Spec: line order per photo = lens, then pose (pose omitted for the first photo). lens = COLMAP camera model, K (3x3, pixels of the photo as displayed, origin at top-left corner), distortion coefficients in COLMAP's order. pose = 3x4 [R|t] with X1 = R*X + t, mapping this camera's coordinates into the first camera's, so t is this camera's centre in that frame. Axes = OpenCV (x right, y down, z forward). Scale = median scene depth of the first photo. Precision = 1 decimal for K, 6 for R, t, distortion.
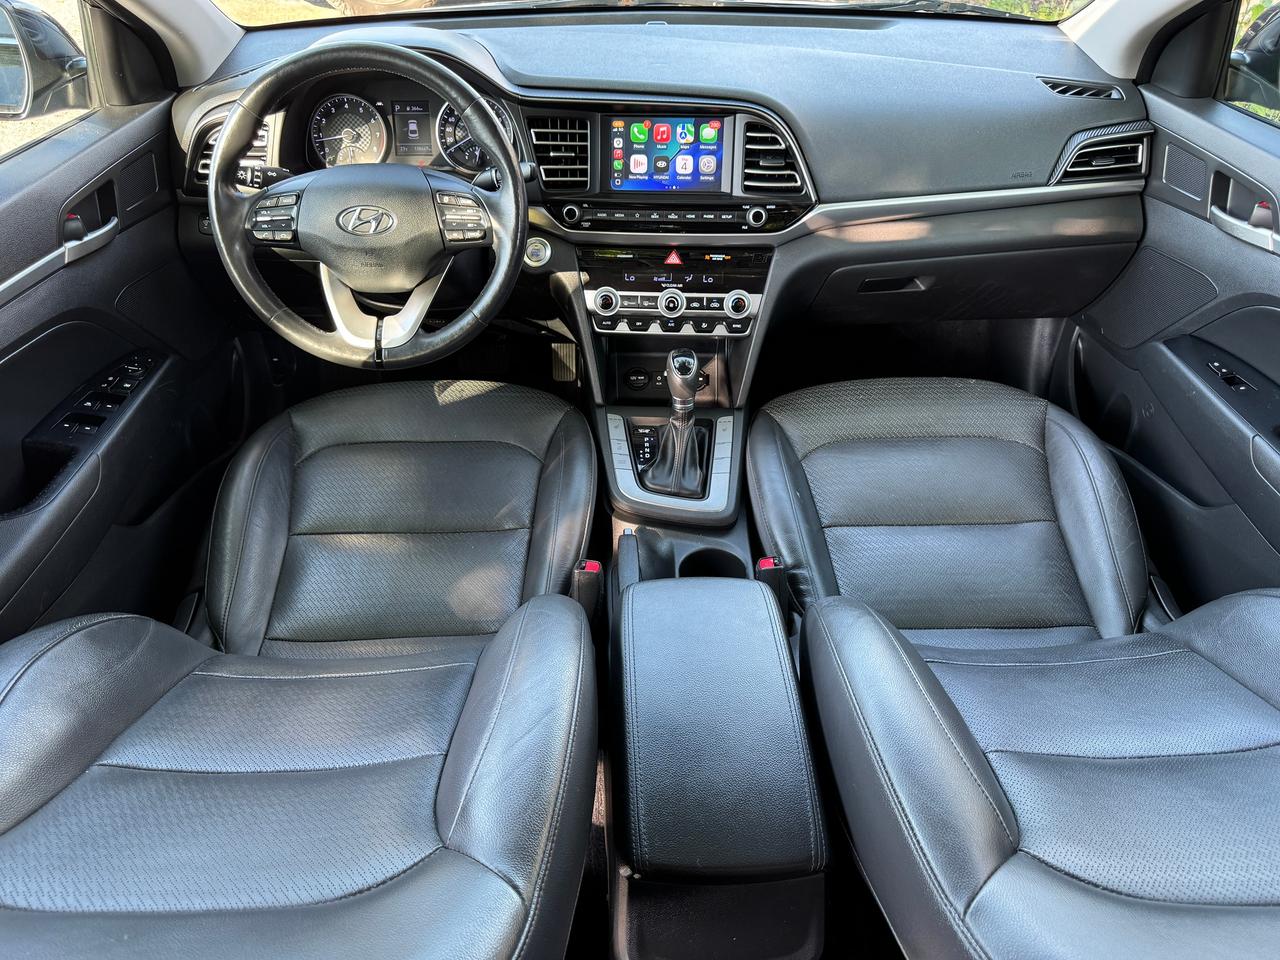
lens RADIAL K [[949.7, 0, 640.0], [0, 949.7, 480.0], [0, 0, 1]] dist [0.083614, -0.133332]
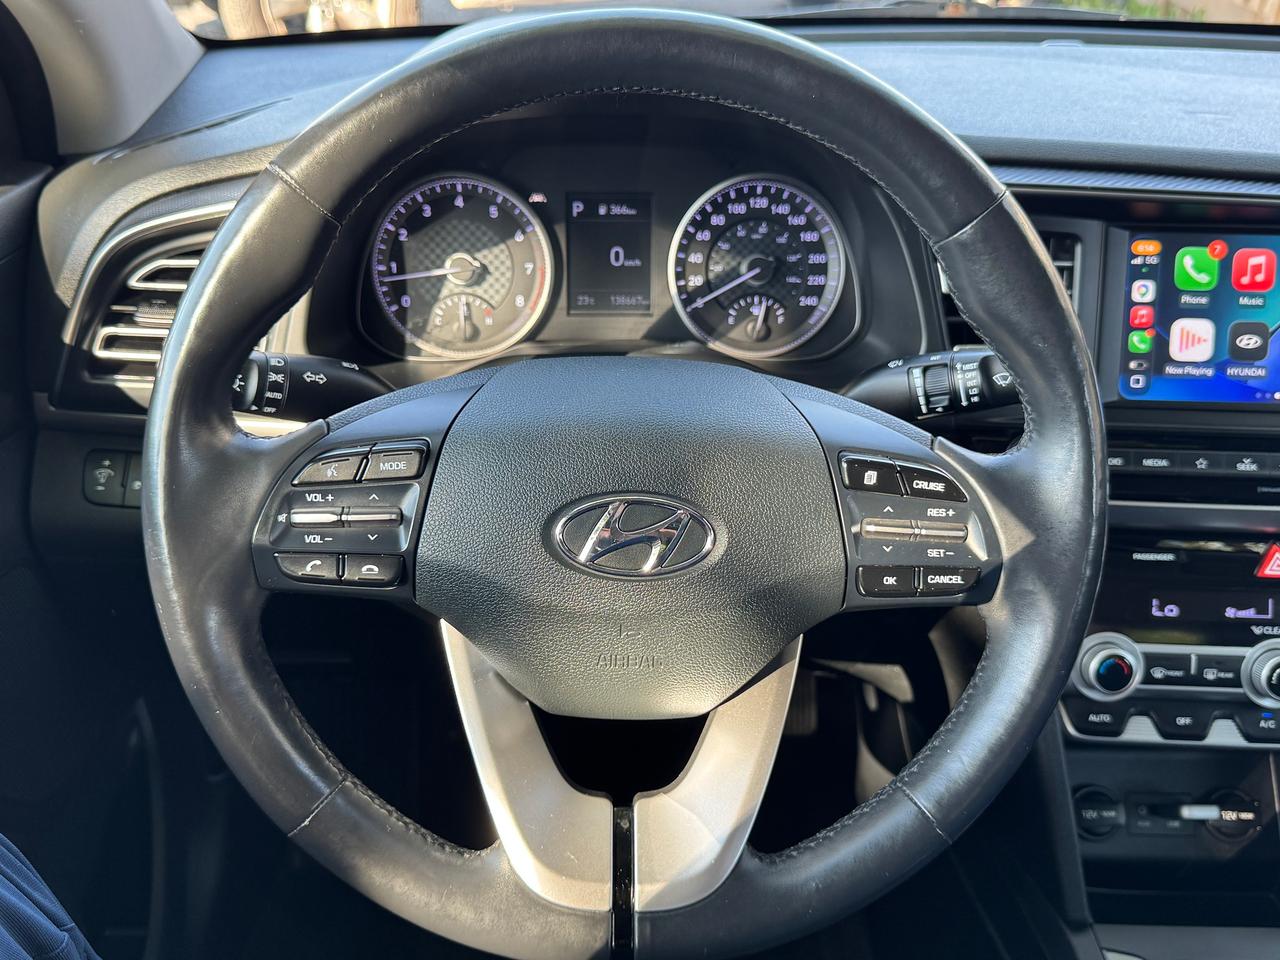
lens RADIAL K [[1198.0, 0, 640.0], [0, 1198.0, 480.0], [0, 0, 1]] dist [0.134210, -0.313048]
pose [[0.998857, 0.001336, 0.047773, -0.261645], [0.006118, 0.987810, -0.155545, -0.192044], [-0.047398, 0.155660, 0.986673, 0.508193]]
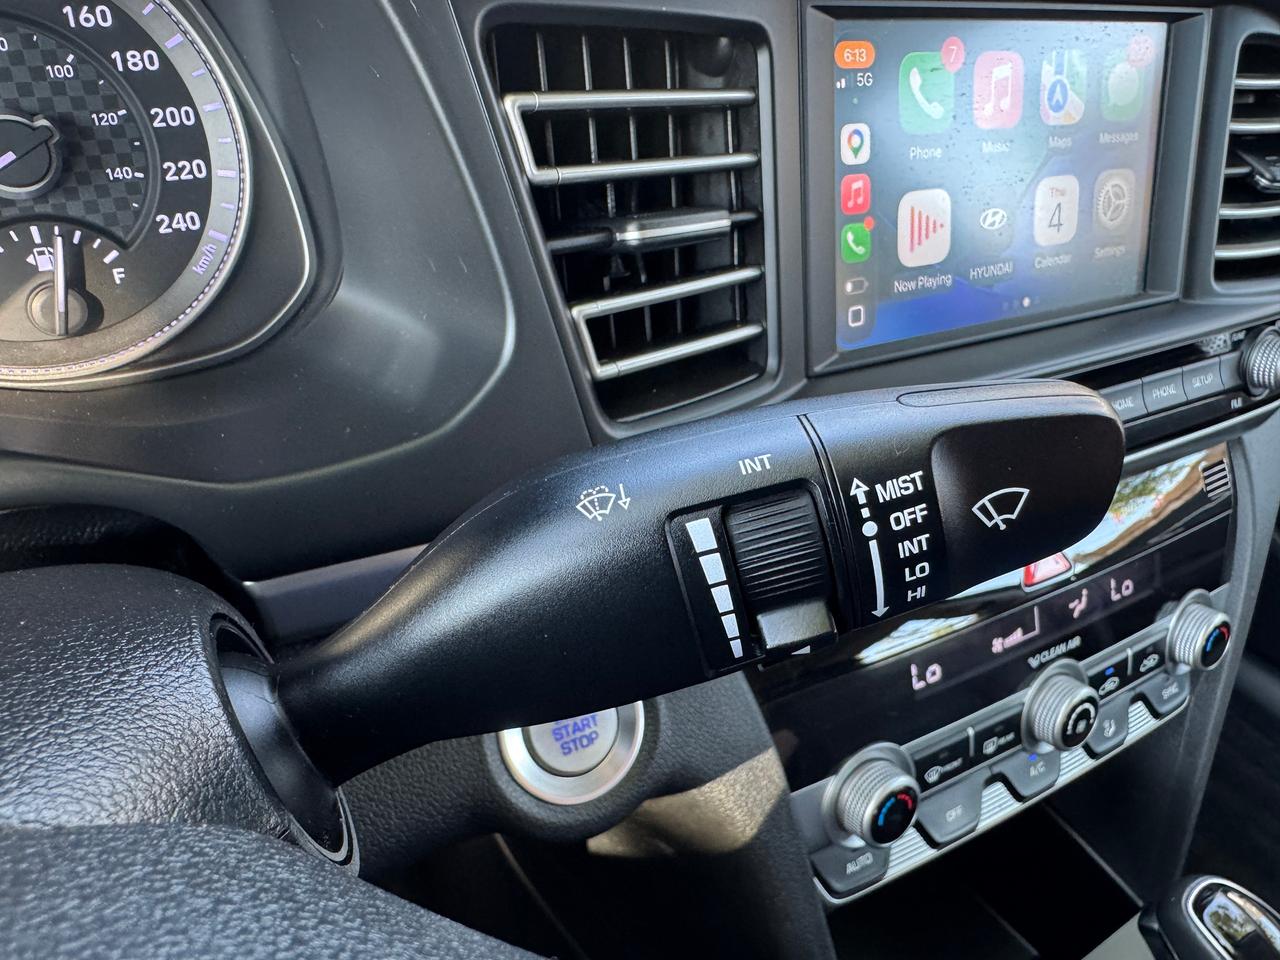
lens RADIAL K [[925.1, 0, 634.1], [0, 925.1, 479.6], [0, 0, 1]] dist [0.002486, -0.002099]
pose [[0.810636, -0.255316, 0.526956, -0.191533], [0.242066, 0.965554, 0.095443, -0.309900], [-0.533172, 0.050189, 0.844517, 0.851625]]
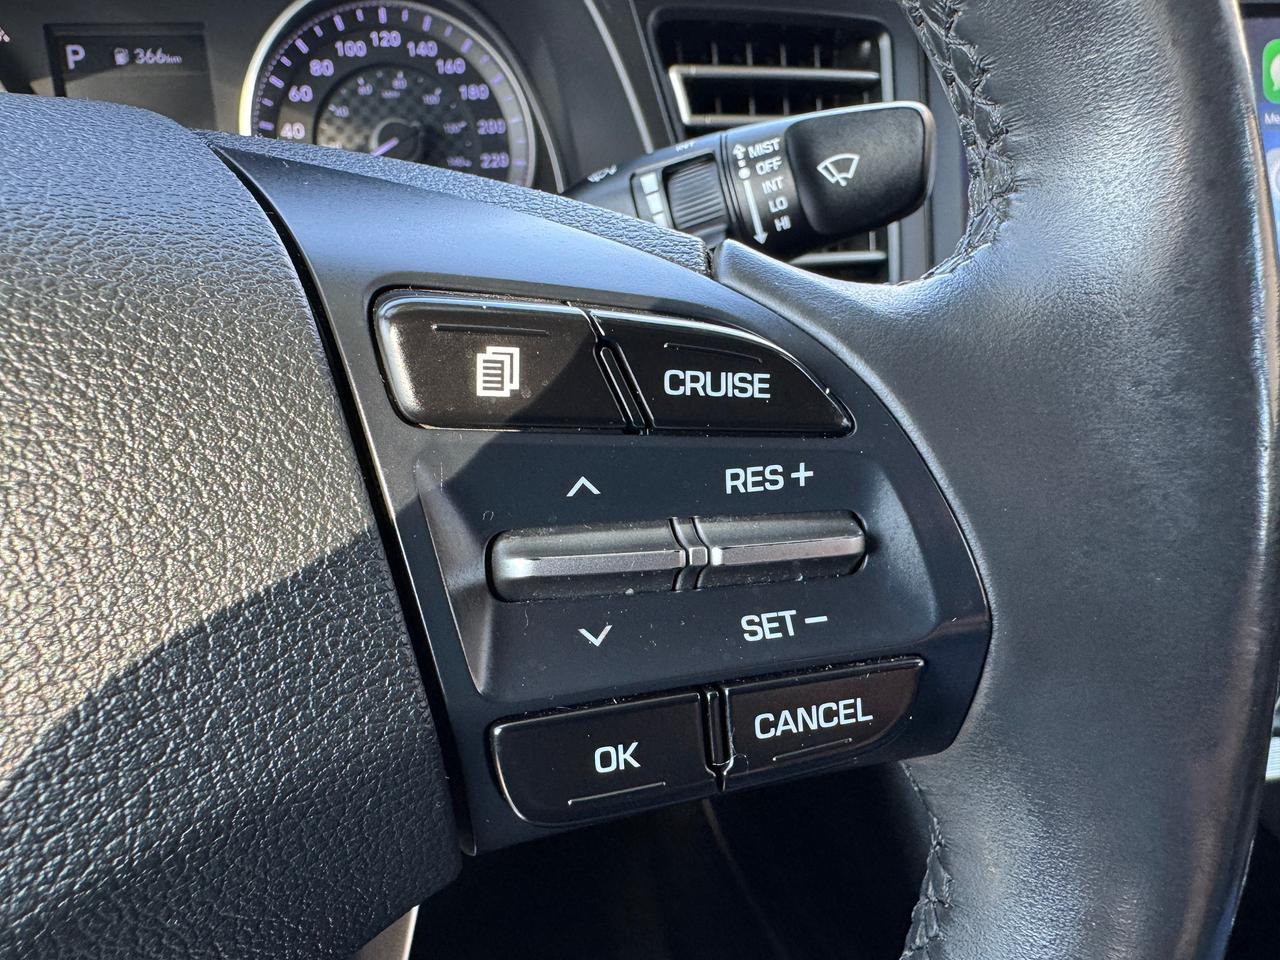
lens RADIAL K [[925.1, 0, 634.1], [0, 925.1, 479.6], [0, 0, 1]] dist [0.002486, -0.002099]
pose [[0.969471, -0.106871, 0.220690, -0.182697], [0.143510, 0.977073, -0.157271, -0.227263], [-0.198822, 0.184141, 0.962581, 0.788704]]
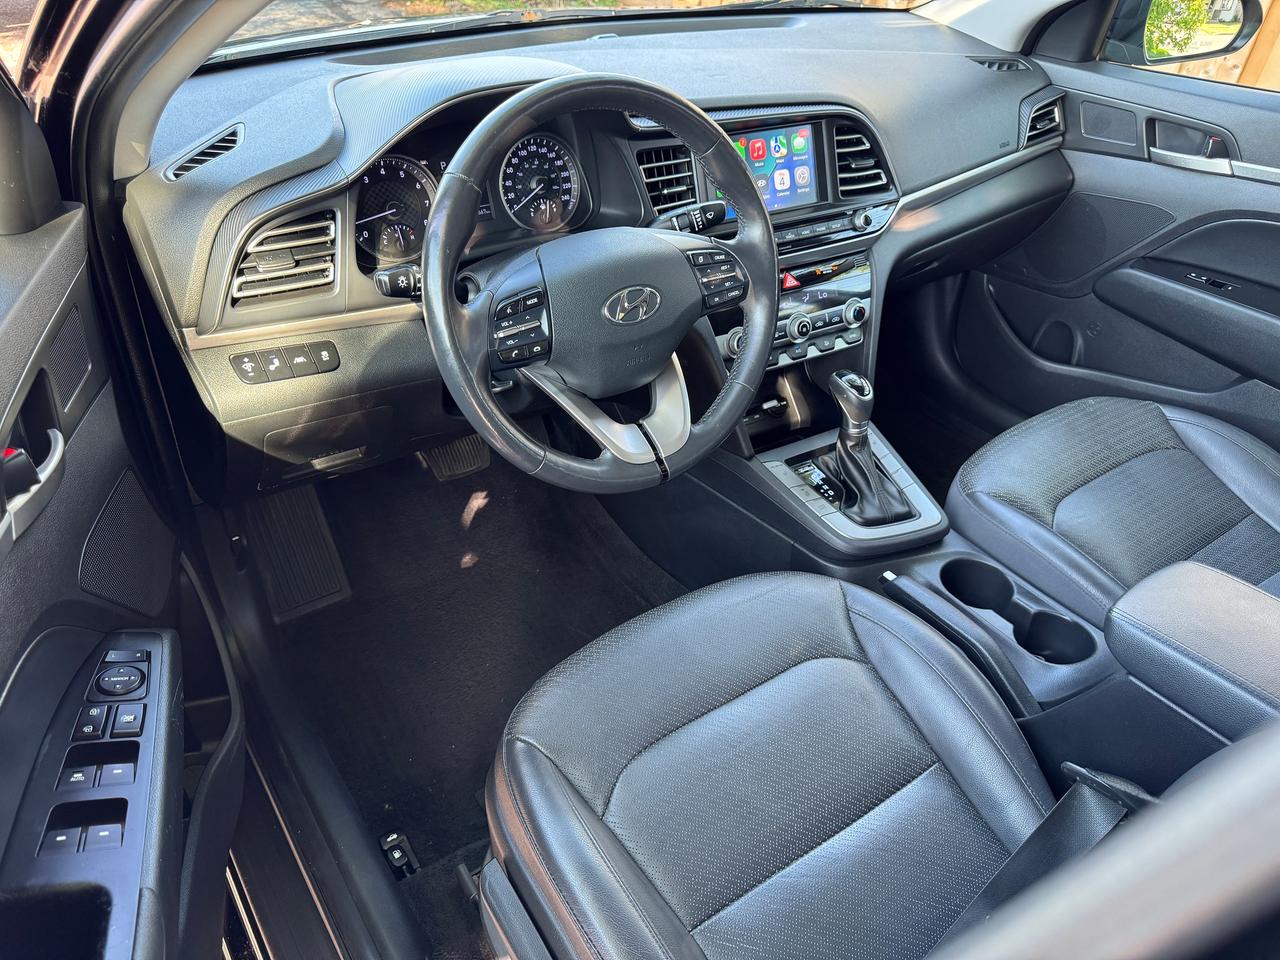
lens RADIAL K [[949.7, 0, 640.0], [0, 949.7, 480.0], [0, 0, 1]] dist [0.083614, -0.133332]
pose [[0.819618, -0.297596, 0.489554, -0.601734], [0.304371, 0.950124, 0.067992, -0.158143], [-0.485371, 0.093279, 0.869318, 0.289056]]
